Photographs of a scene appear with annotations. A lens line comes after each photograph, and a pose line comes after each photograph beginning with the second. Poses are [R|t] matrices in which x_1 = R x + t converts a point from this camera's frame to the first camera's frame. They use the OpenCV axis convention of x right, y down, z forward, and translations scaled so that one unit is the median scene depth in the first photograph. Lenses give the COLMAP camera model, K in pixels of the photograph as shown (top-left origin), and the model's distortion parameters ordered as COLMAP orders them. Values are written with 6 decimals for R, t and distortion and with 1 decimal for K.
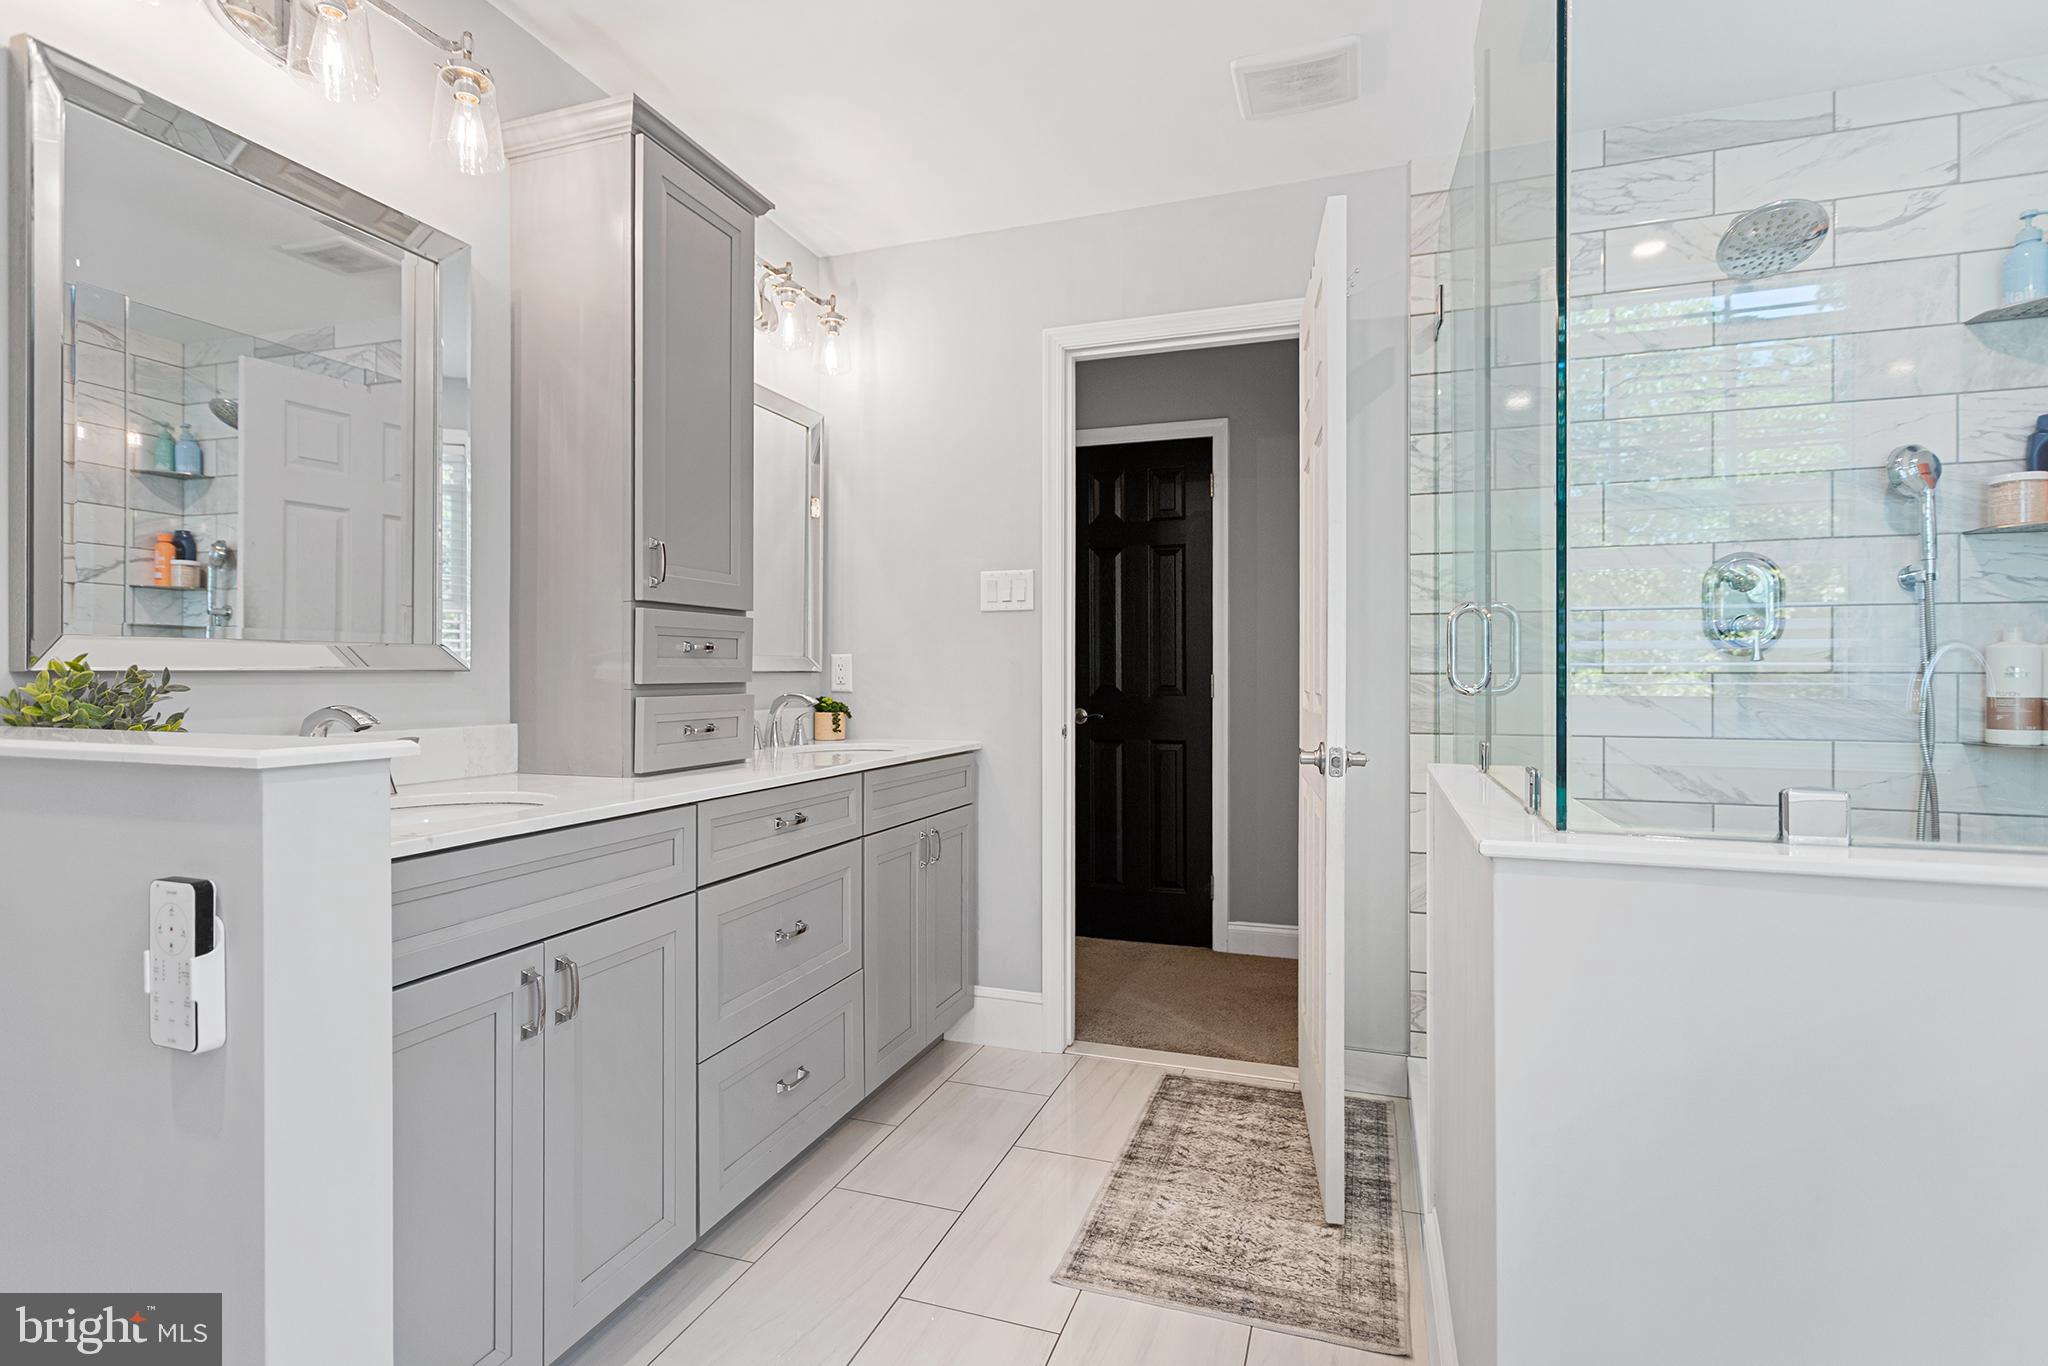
lens RADIAL K [[986.6, 0, 1026.9], [0, 986.6, 676.2], [0, 0, 1]] dist [0.001850, 0.002176]
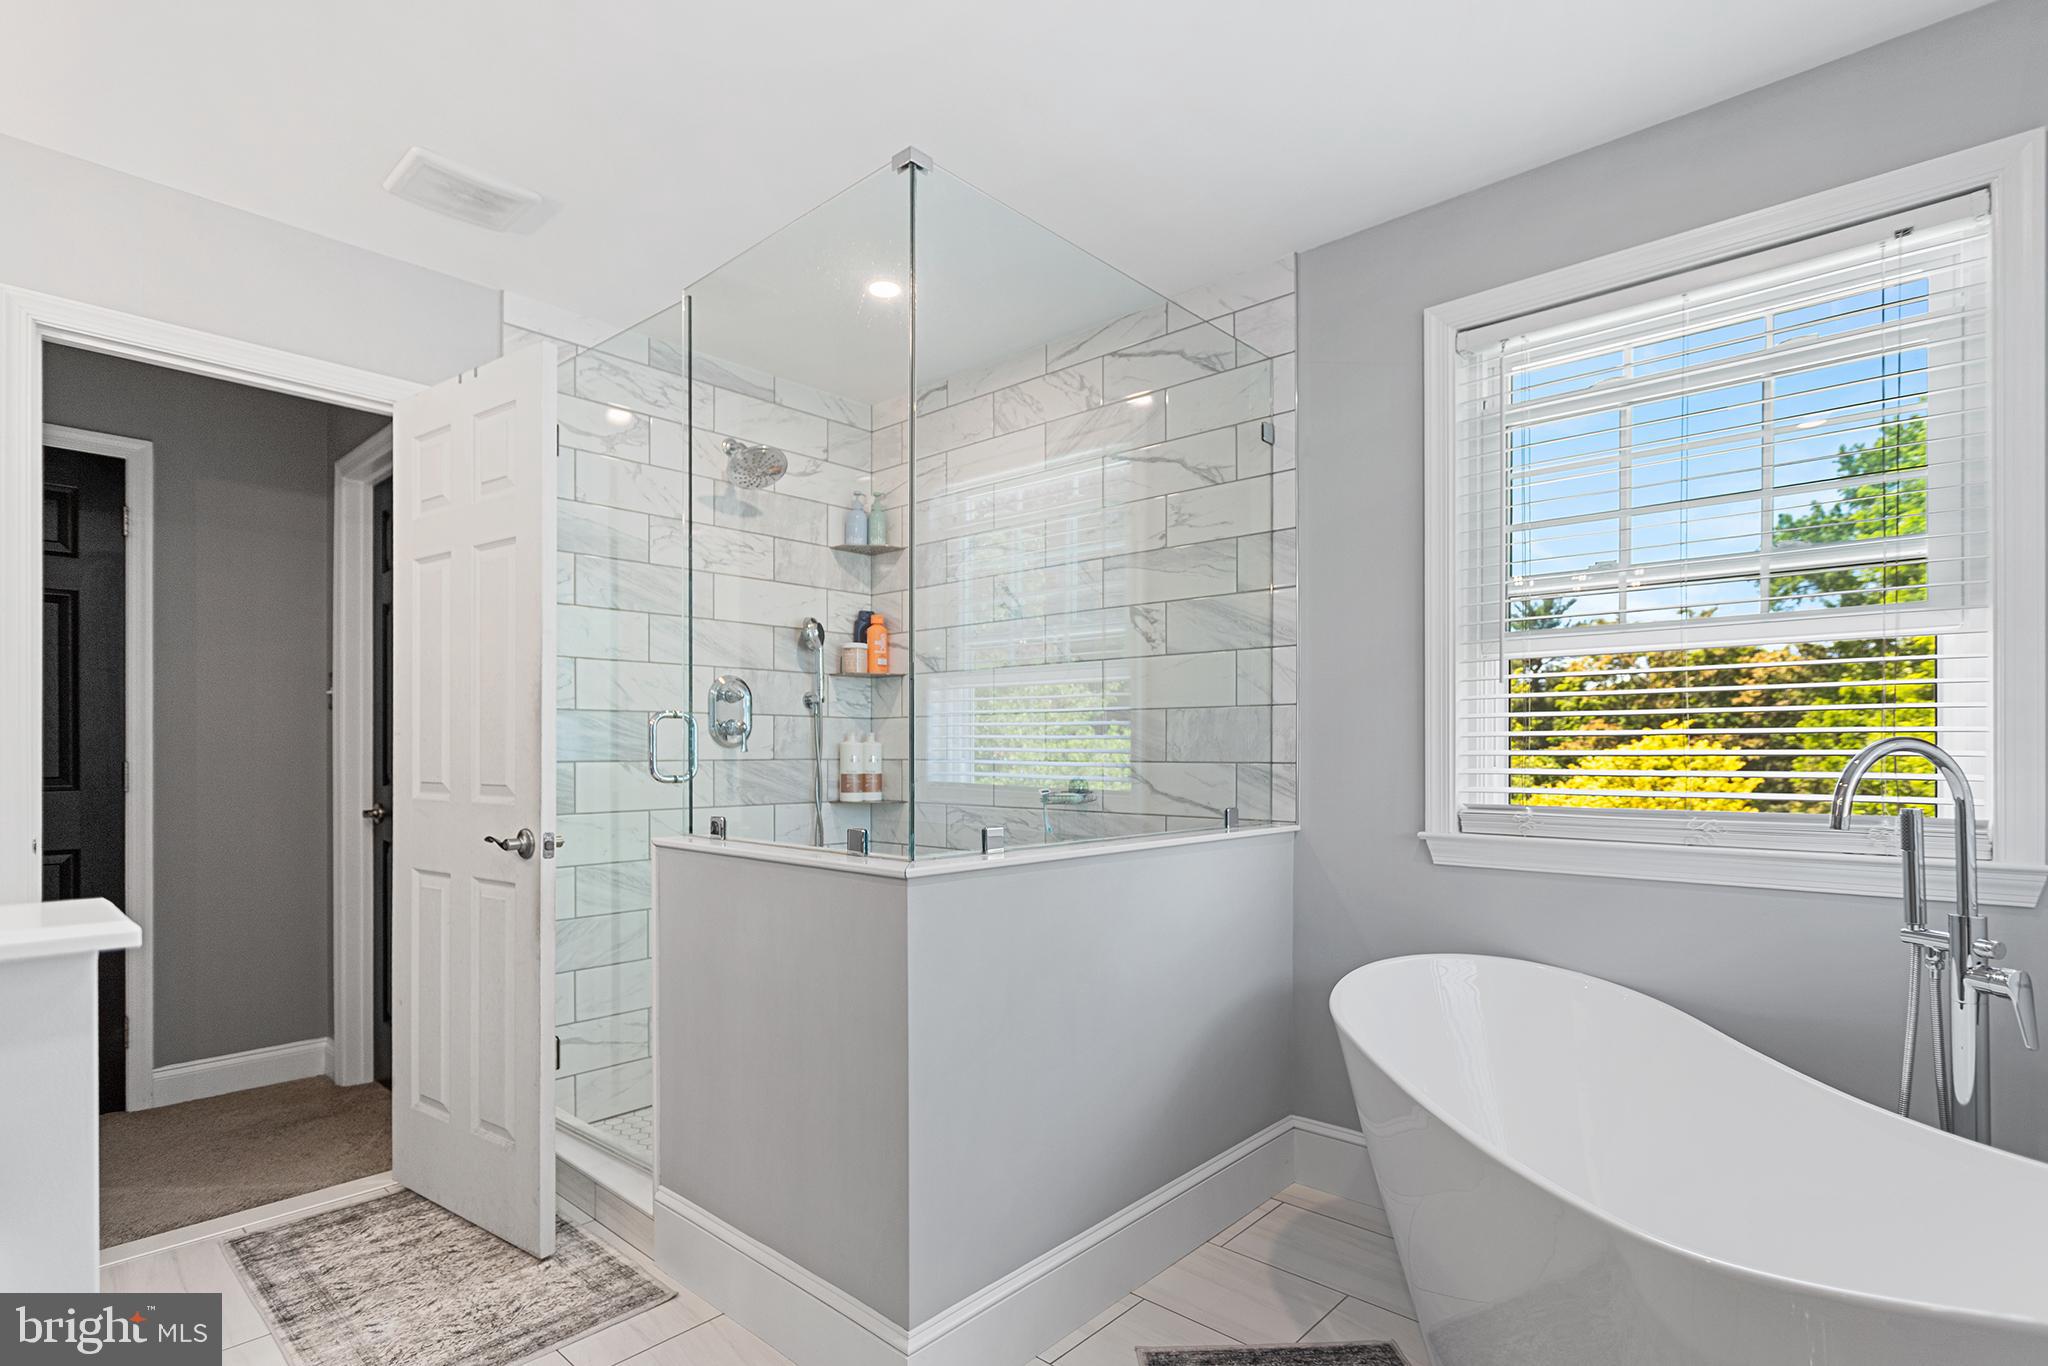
lens RADIAL K [[986.6, 0, 1034.6], [0, 986.6, 748.6], [0, 0, 1]] dist [0.001850, 0.002176]
pose [[0.394704, 0.001526, 0.918807, -0.433924], [0.000451, 0.999998, -0.001855, -0.018142], [-0.918808, 0.001146, 0.394702, 0.040050]]
